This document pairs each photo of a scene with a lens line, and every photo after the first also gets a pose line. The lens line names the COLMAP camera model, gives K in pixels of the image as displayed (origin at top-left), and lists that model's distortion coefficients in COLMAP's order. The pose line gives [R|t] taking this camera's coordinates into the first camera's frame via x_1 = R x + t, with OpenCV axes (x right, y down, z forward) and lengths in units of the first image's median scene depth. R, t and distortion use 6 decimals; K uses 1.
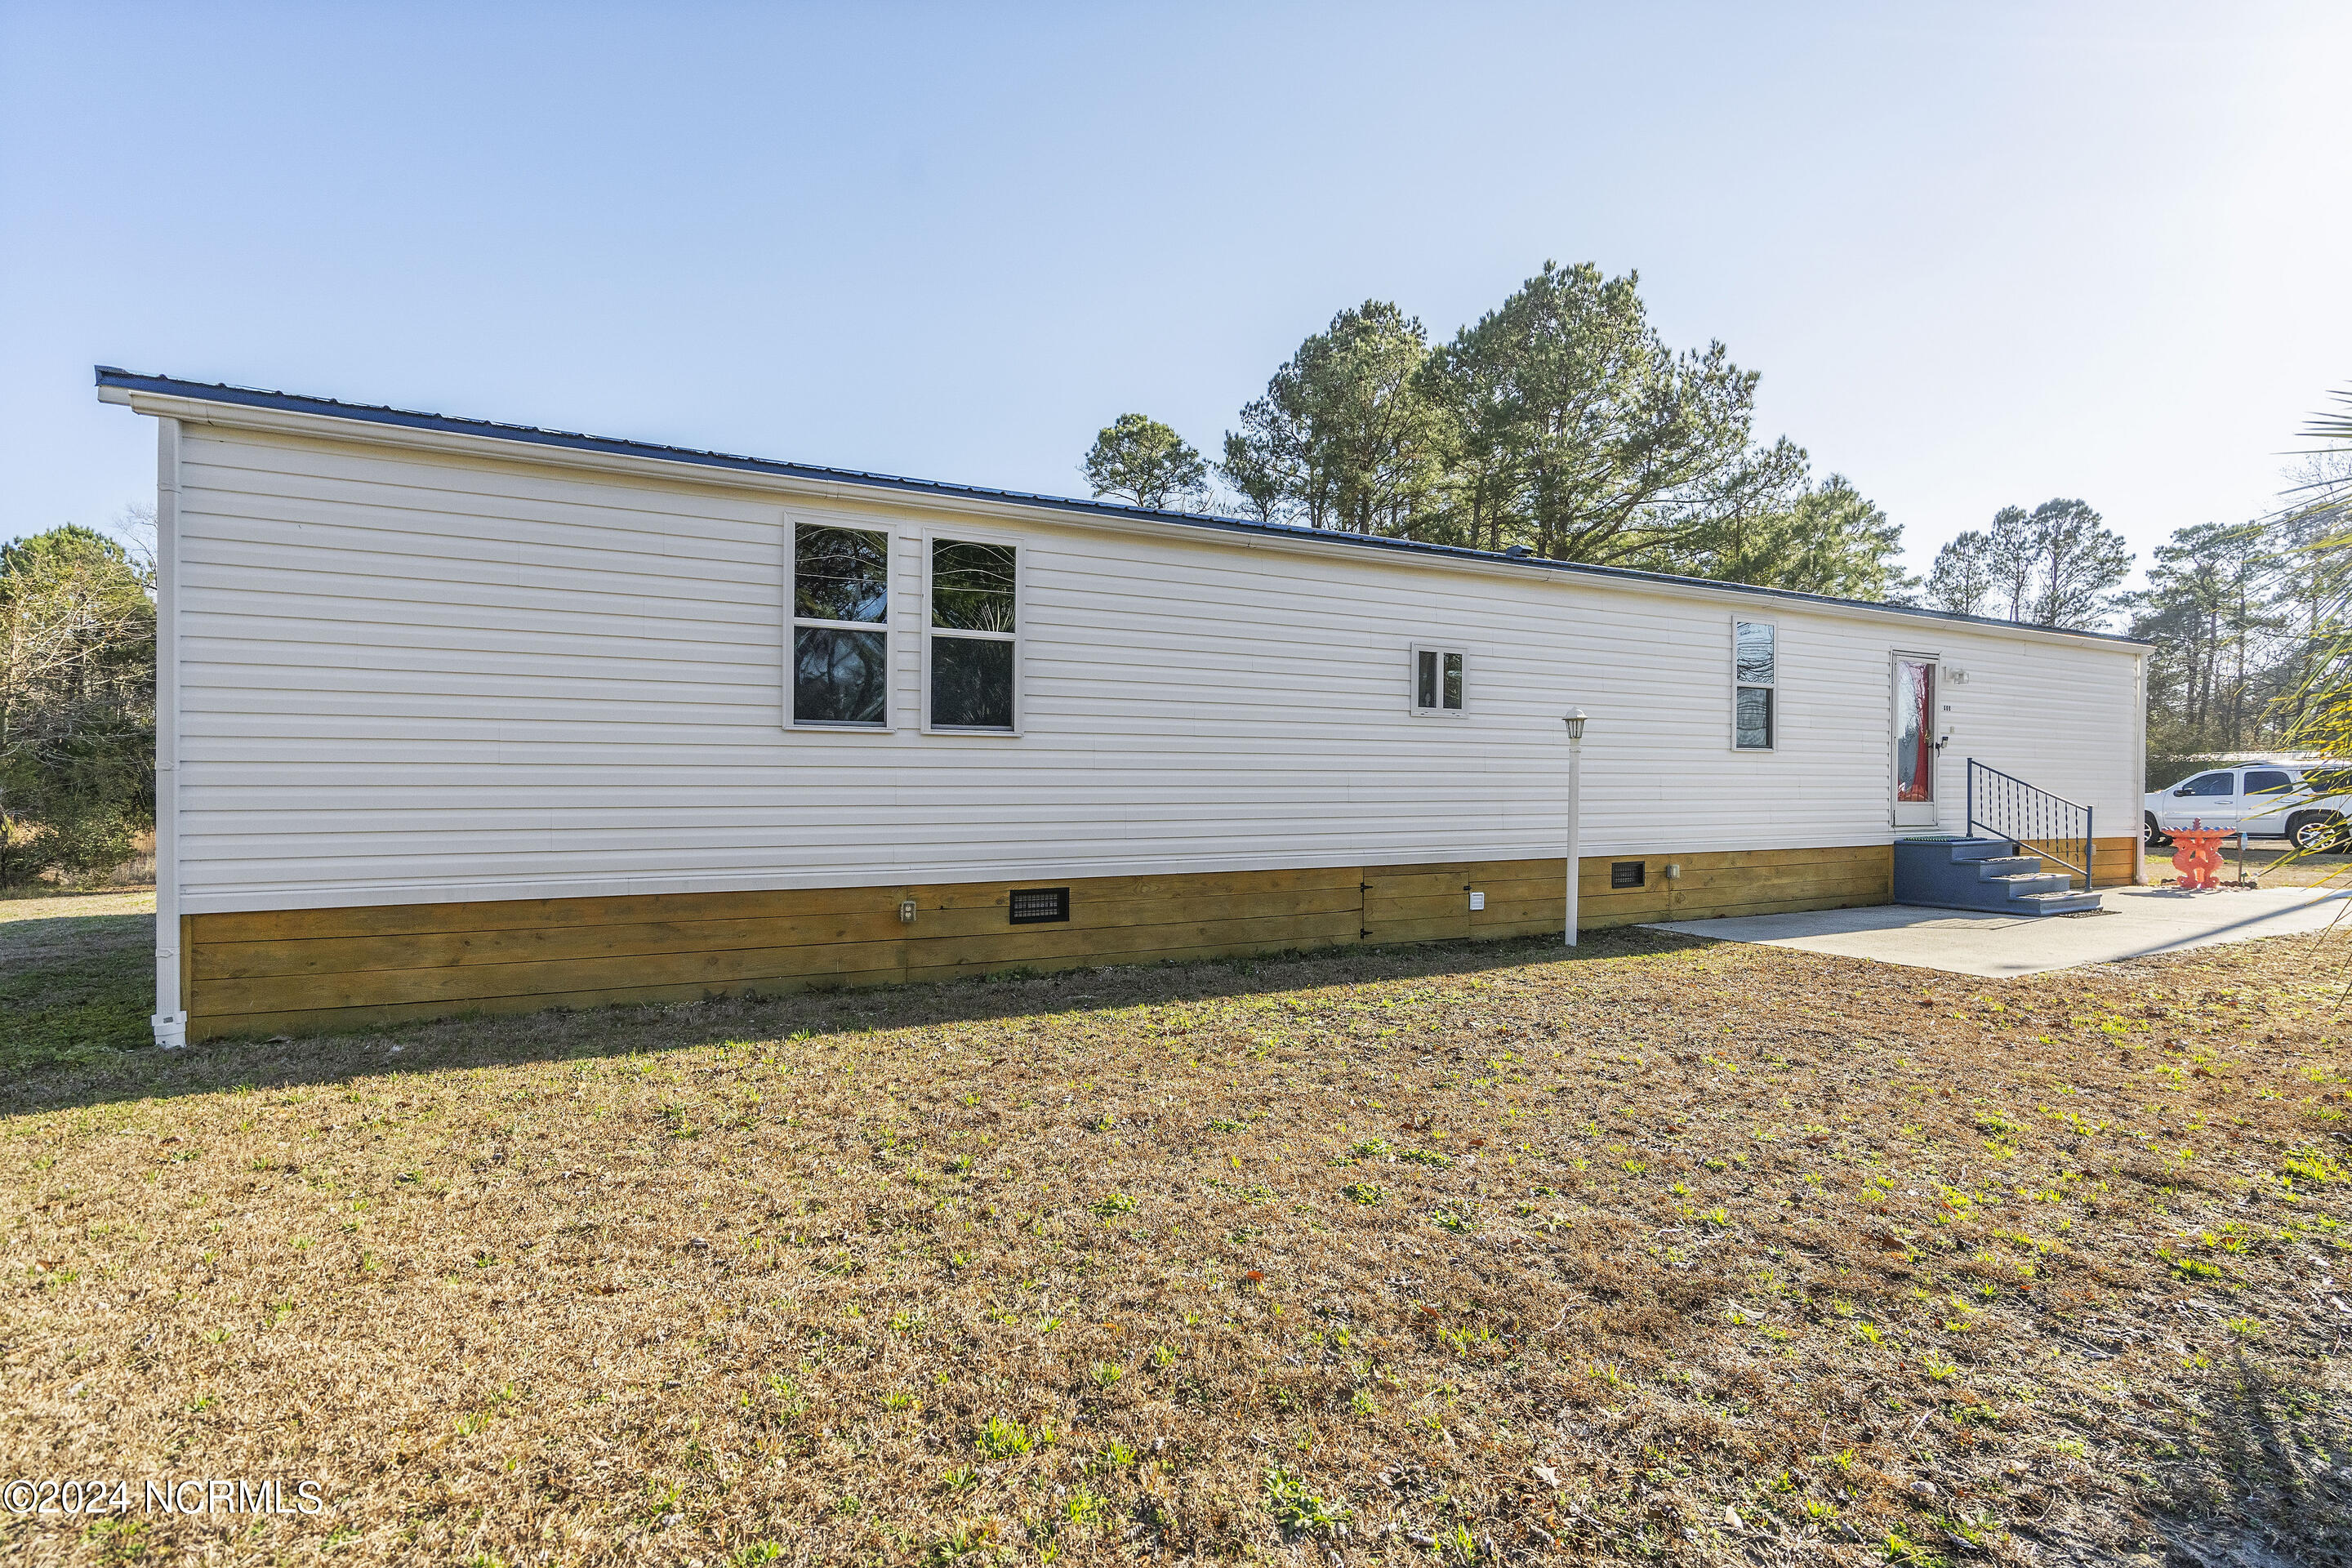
lens RADIAL K [[1039.1, 0, 1176.0], [0, 1039.1, 784.0], [0, 0, 1]] dist [-0.002839, 0.000149]
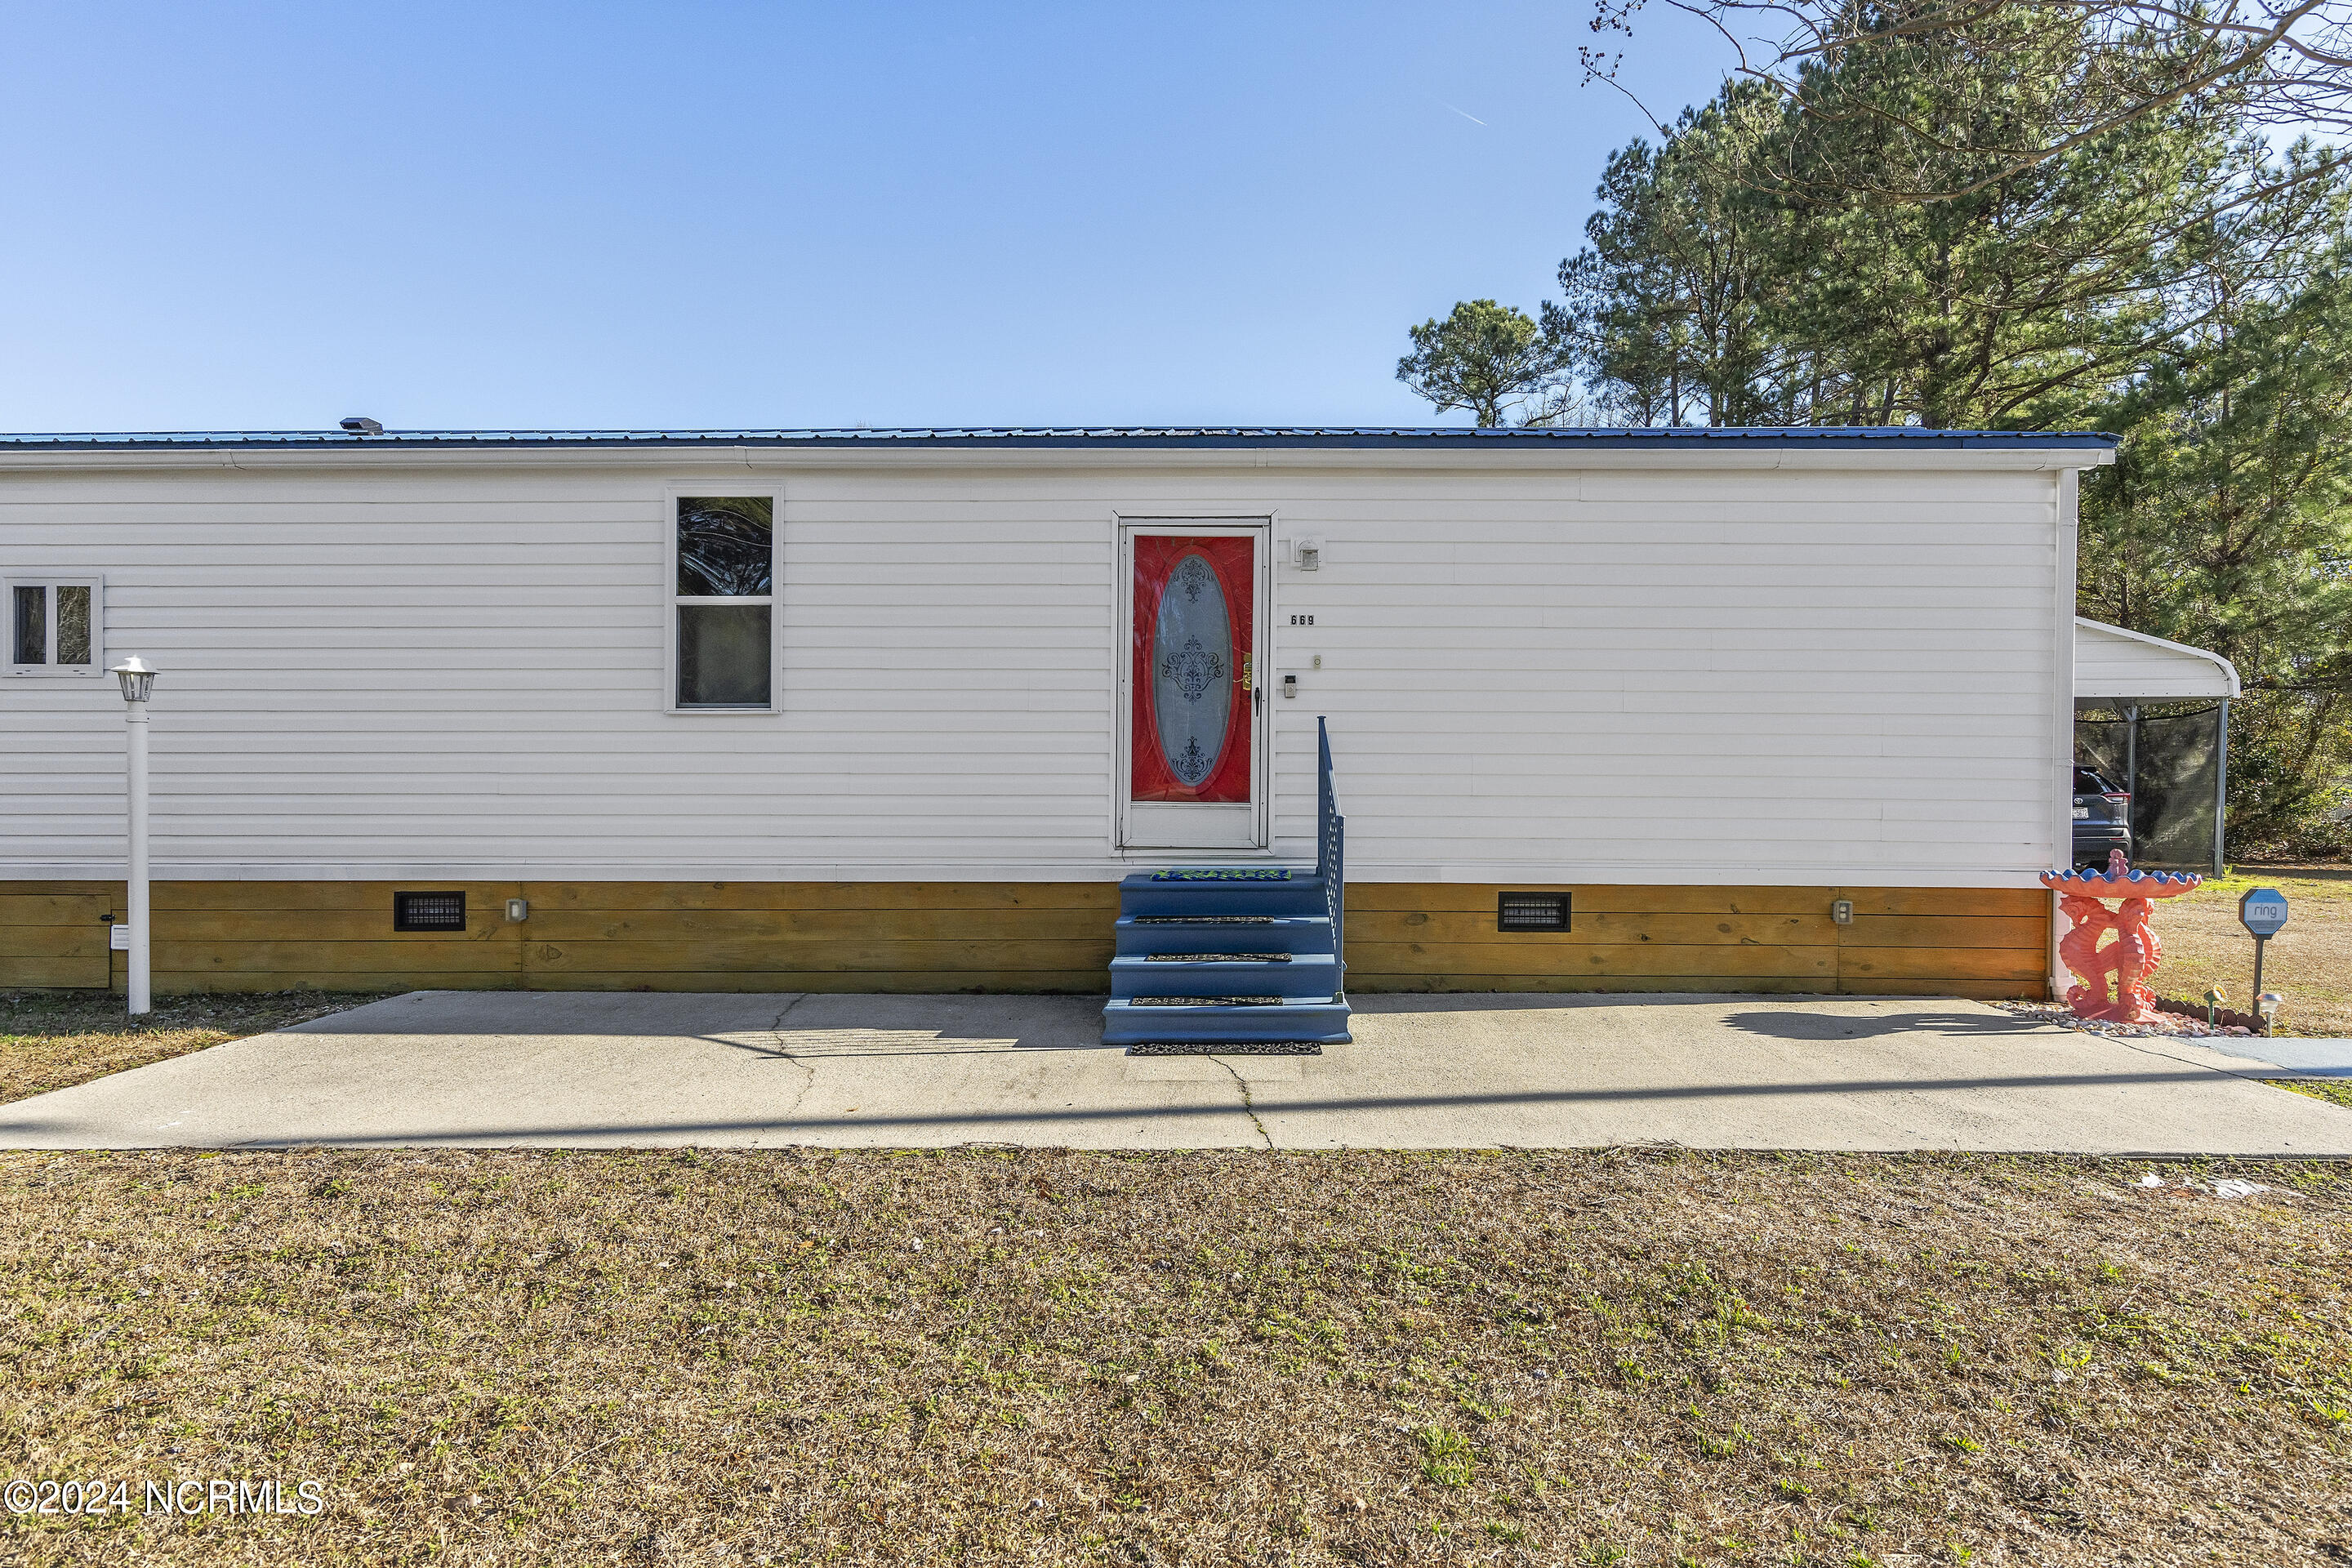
lens RADIAL K [[1170.0, 0, 1176.0], [0, 1170.0, 784.0], [0, 0, 1]] dist [0.037991, -0.000111]
pose [[0.874207, 0.004077, -0.485536, 0.631984], [0.001829, 0.999930, 0.011689, 0.000292], [0.485549, -0.011107, 0.874139, 0.306336]]
